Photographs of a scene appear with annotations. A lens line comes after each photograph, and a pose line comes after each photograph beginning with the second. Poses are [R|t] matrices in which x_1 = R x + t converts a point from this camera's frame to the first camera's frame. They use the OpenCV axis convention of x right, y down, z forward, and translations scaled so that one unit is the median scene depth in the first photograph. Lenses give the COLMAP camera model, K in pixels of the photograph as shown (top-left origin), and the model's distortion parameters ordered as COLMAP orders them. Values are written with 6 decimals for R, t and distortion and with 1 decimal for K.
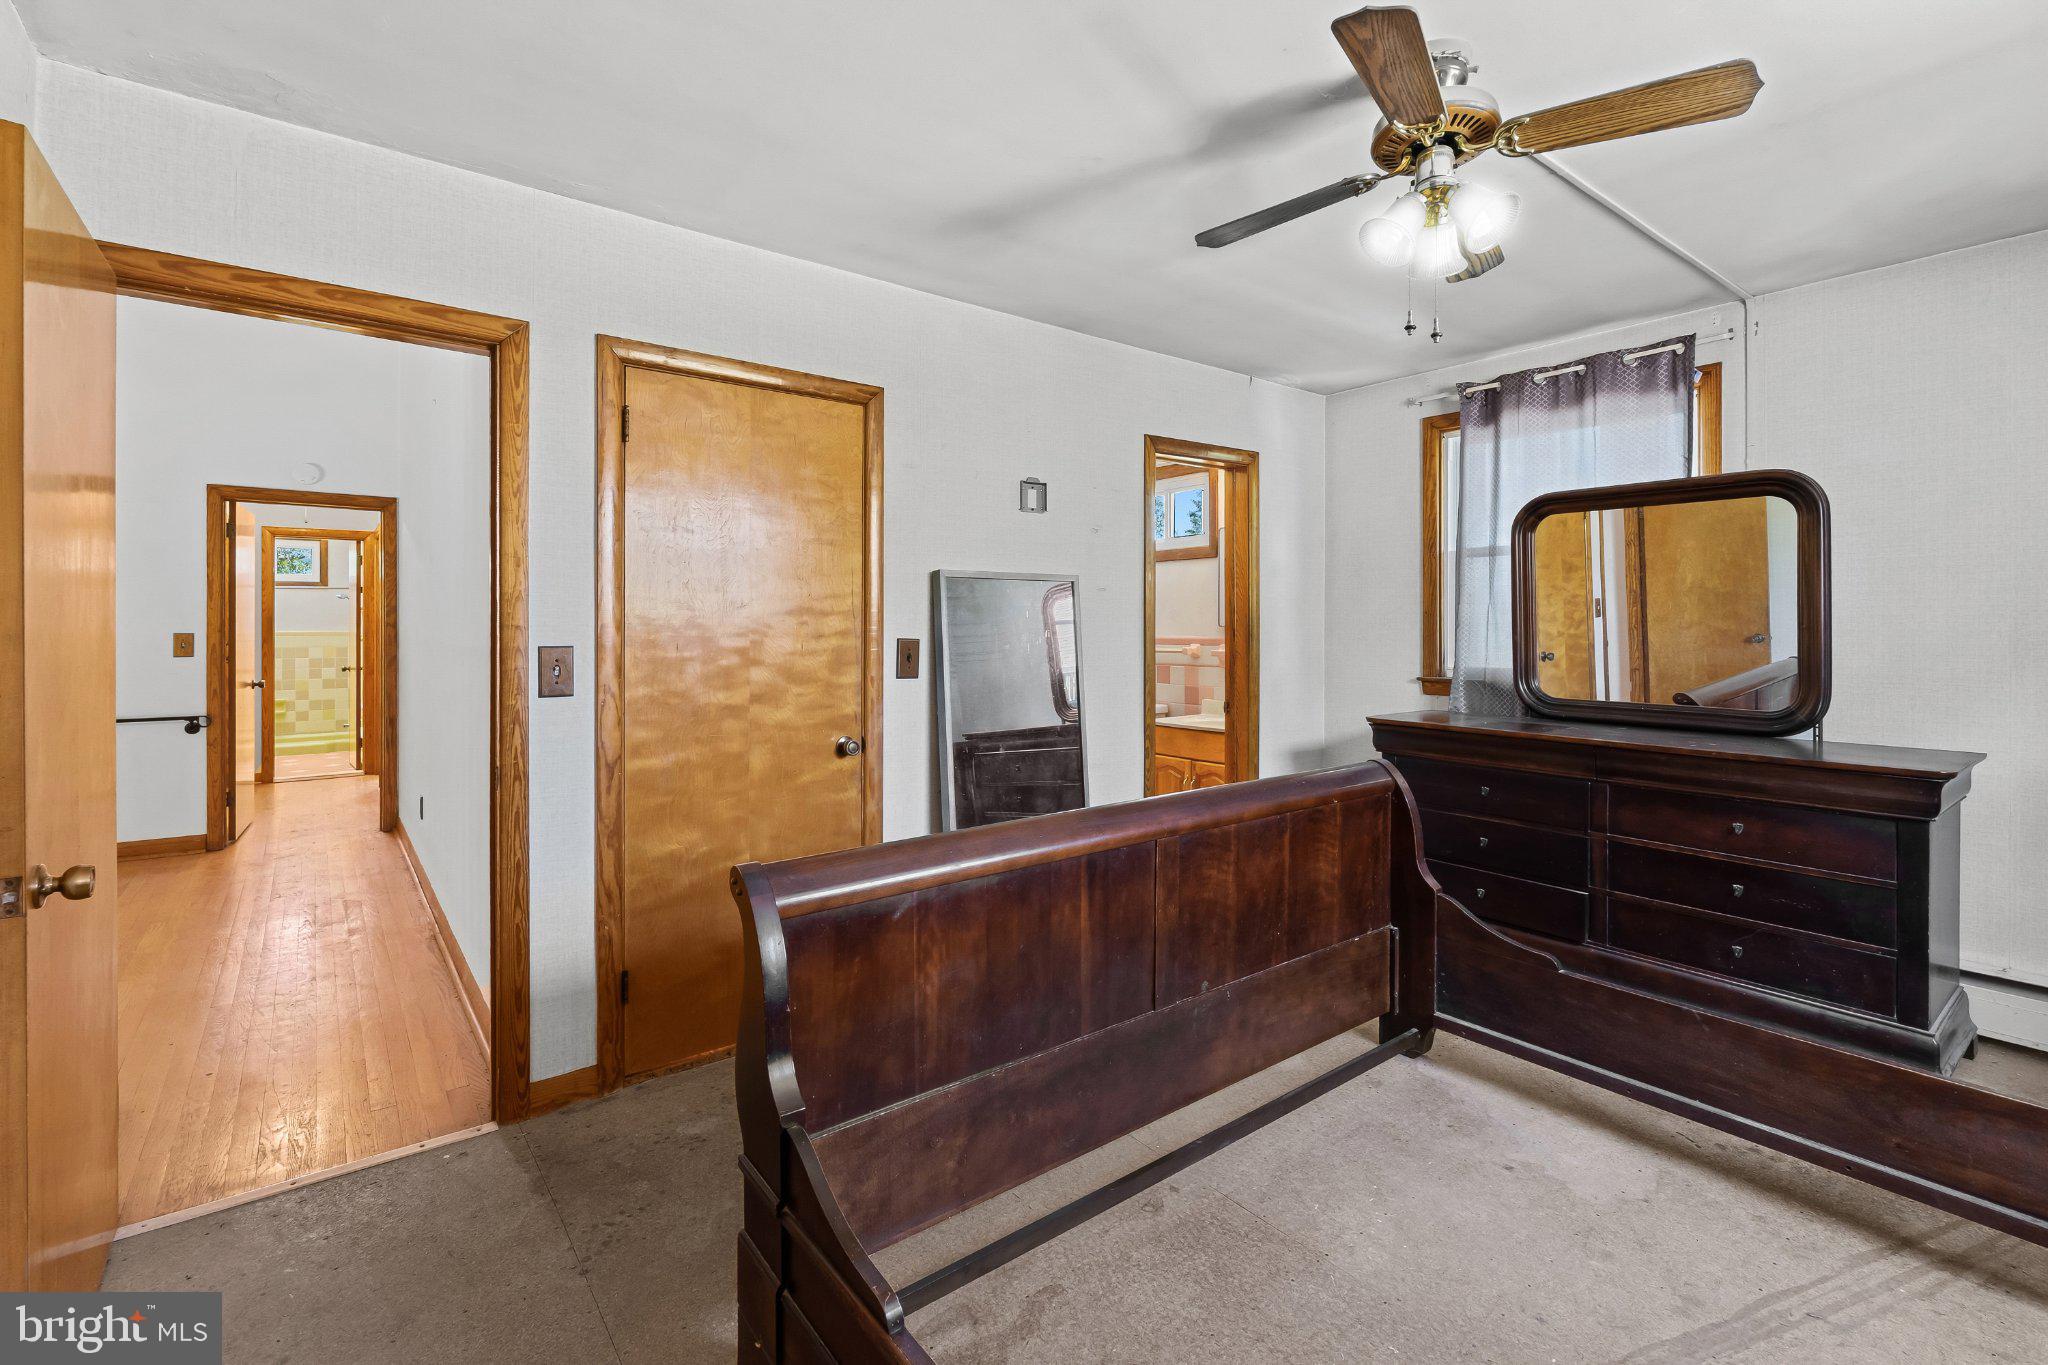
lens RADIAL K [[915.3, 0, 1021.6], [0, 915.3, 644.3], [0, 0, 1]] dist [-0.000450, -0.000399]
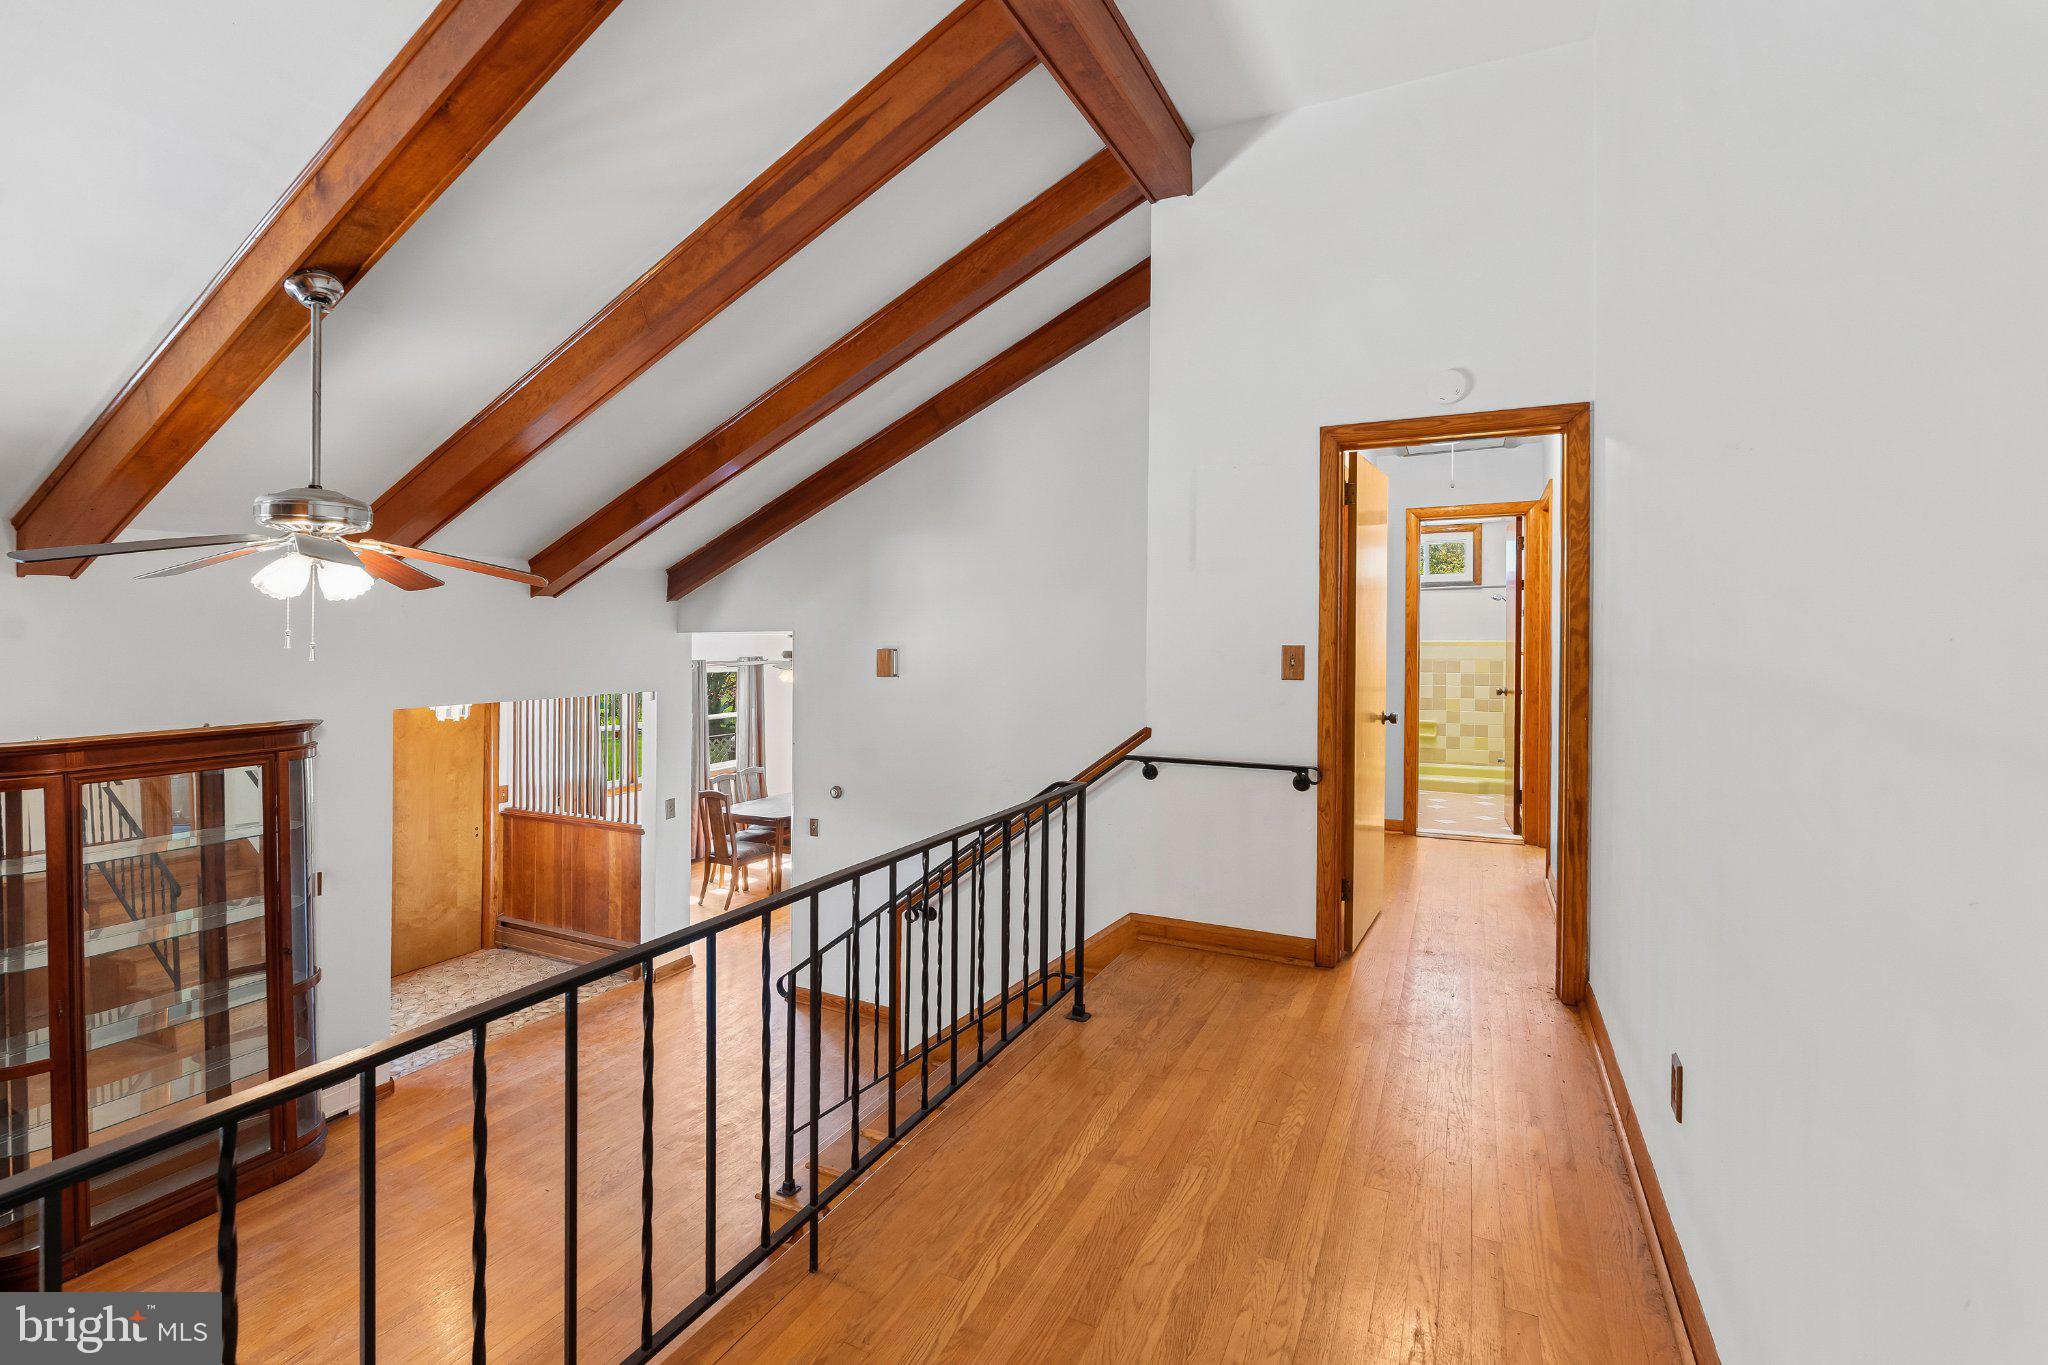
lens RADIAL K [[915.3, 0, 1021.6], [0, 915.3, 644.3], [0, 0, 1]] dist [-0.000450, -0.000399]
pose [[0.438054, 0.003325, -0.898942, -0.341208], [-0.010913, 0.999939, -0.001619, -0.009247], [0.898882, 0.010519, 0.438064, 0.457534]]
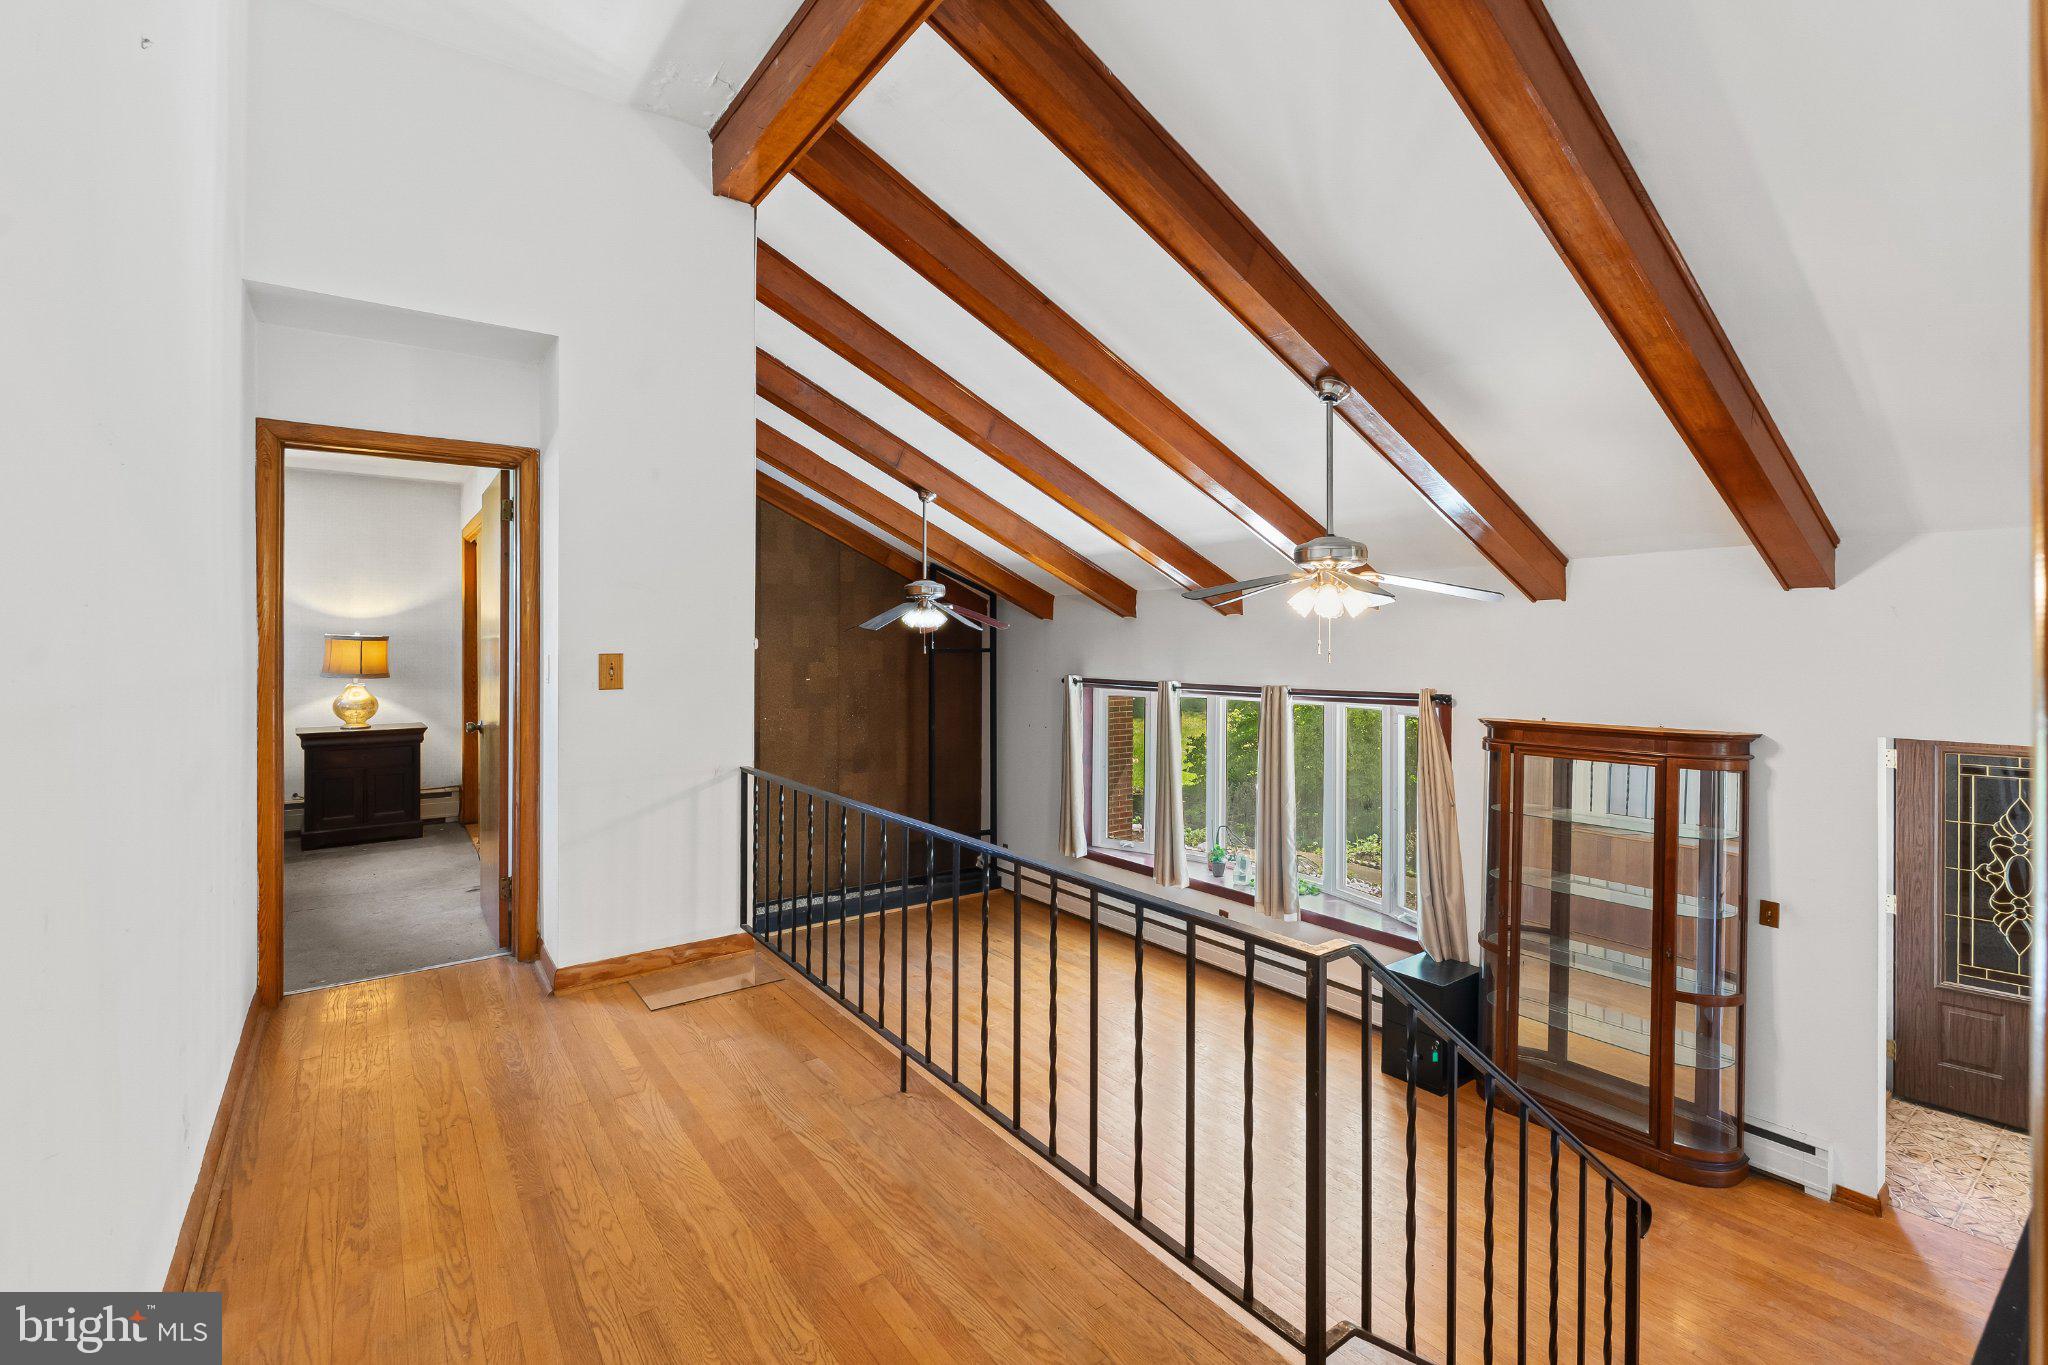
lens RADIAL K [[915.3, 0, 1021.6], [0, 915.3, 644.3], [0, 0, 1]] dist [-0.000450, -0.000399]
pose [[-0.999316, -0.001198, 0.036973, -1.346968], [-0.000744, 0.999924, 0.012290, -0.031476], [-0.036985, 0.012254, -0.999241, 1.802461]]
